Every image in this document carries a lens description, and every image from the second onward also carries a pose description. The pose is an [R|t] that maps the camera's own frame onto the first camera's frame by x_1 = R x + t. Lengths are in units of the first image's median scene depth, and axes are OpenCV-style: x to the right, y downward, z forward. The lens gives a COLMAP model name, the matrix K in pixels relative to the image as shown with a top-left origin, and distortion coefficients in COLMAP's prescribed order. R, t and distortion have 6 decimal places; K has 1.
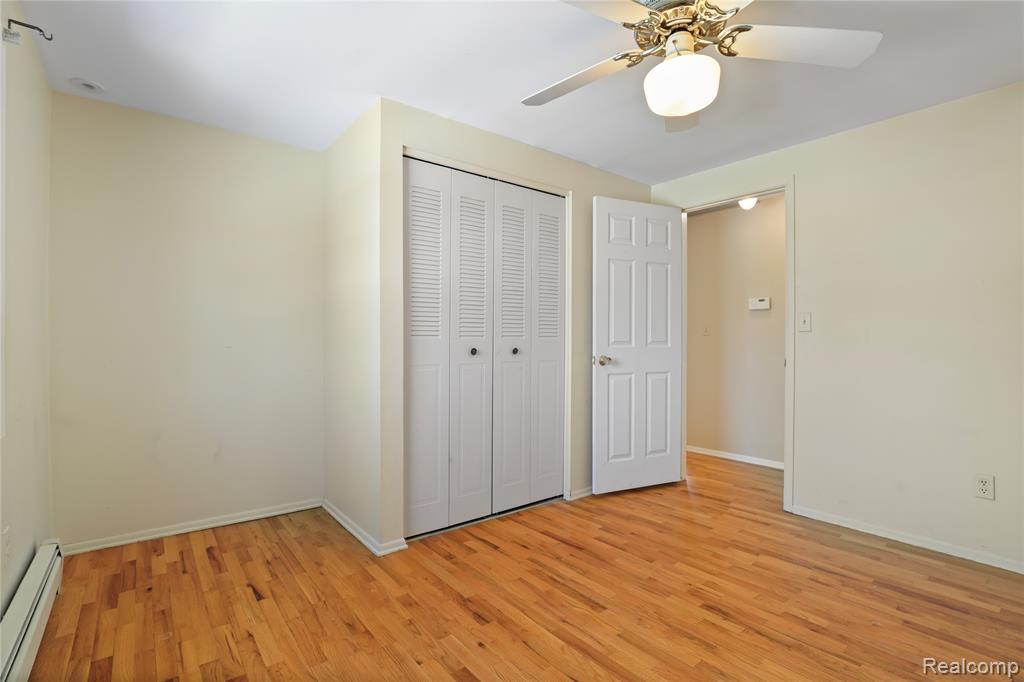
lens RADIAL K [[476.8, 0, 514.8], [0, 476.8, 339.7], [0, 0, 1]] dist [-0.035668, 0.006225]
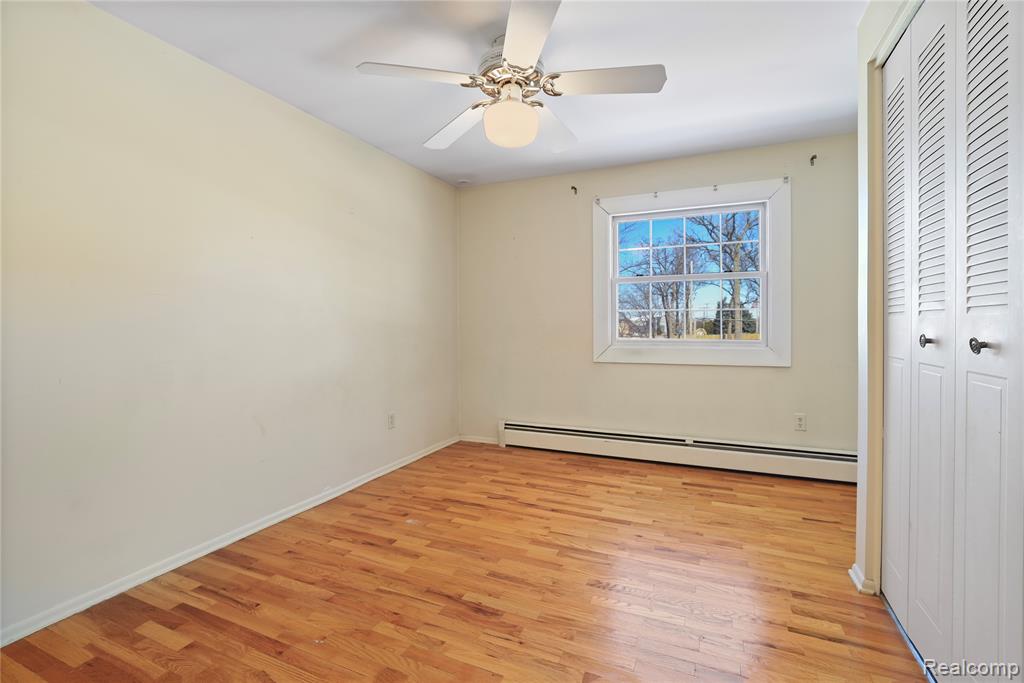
lens RADIAL K [[476.8, 0, 511.6], [0, 476.8, 334.4], [0, 0, 1]] dist [-0.035668, 0.006225]
pose [[-0.902304, 0.007231, -0.431039, 0.816389], [0.006978, 0.999973, 0.002167, 0.023790], [0.431044, -0.001052, -0.902331, 1.937919]]
